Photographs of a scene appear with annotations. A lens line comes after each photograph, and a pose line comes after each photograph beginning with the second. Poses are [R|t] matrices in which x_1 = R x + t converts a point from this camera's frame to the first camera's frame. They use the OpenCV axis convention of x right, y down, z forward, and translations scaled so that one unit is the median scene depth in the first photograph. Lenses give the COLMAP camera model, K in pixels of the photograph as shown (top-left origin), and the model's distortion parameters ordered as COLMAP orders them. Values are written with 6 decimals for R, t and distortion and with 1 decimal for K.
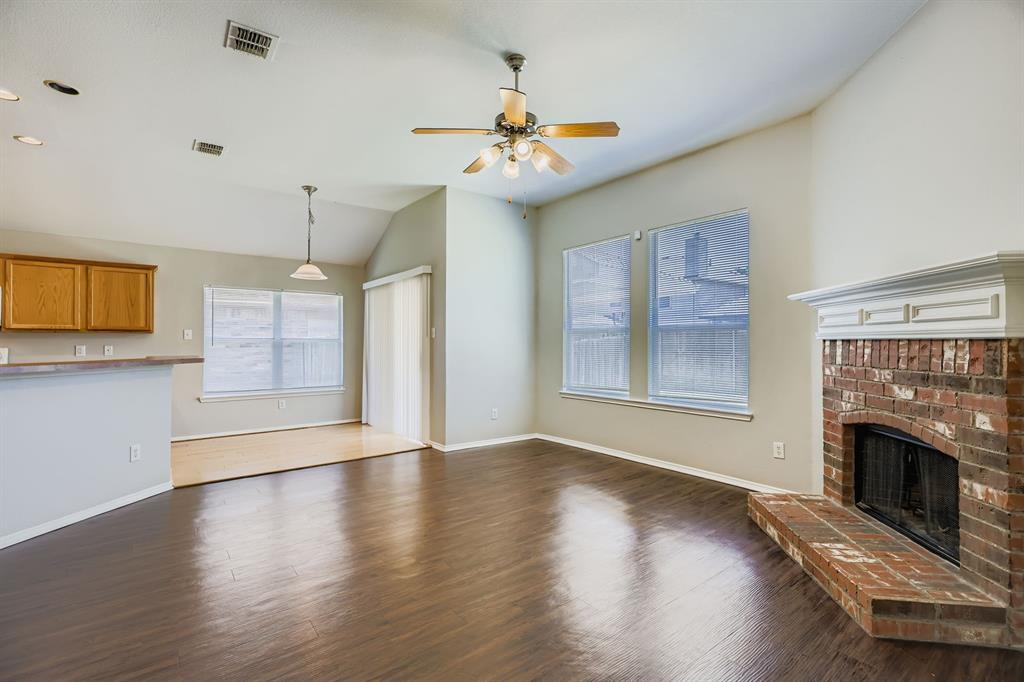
lens RADIAL K [[463.3, 0, 519.2], [0, 463.3, 339.9], [0, 0, 1]] dist [-0.002323, -0.000069]
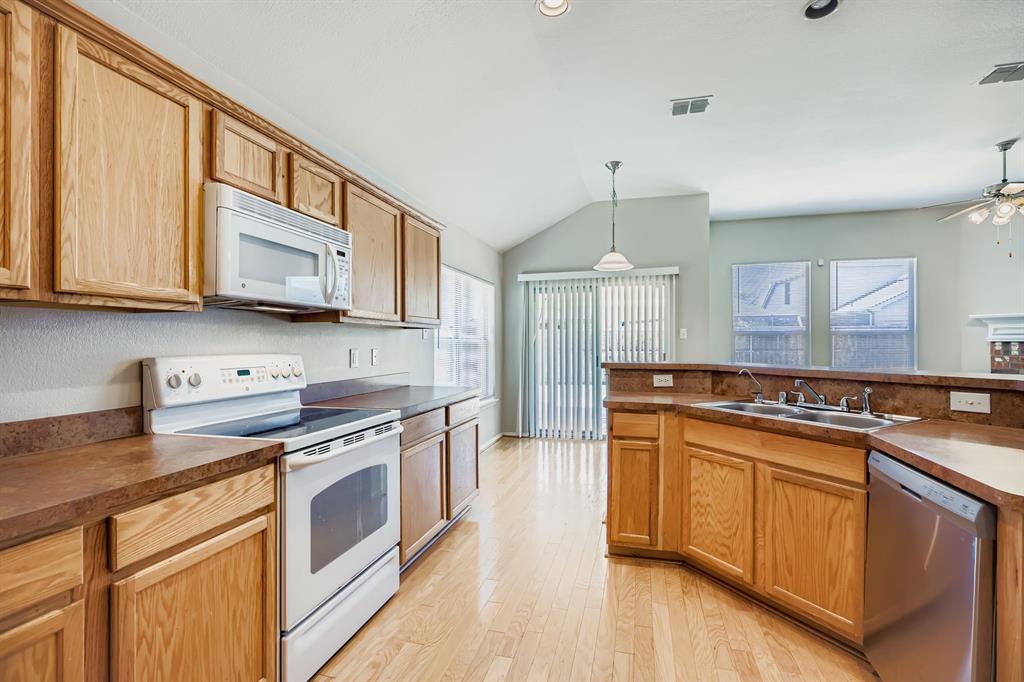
lens RADIAL K [[463.3, 0, 520.5], [0, 463.3, 340.6], [0, 0, 1]] dist [-0.002323, -0.000069]
pose [[0.797266, 0.002750, 0.603622, -1.507864], [-0.003551, 0.999994, 0.000134, 0.001380], [-0.603618, -0.002250, 0.797271, 0.565443]]
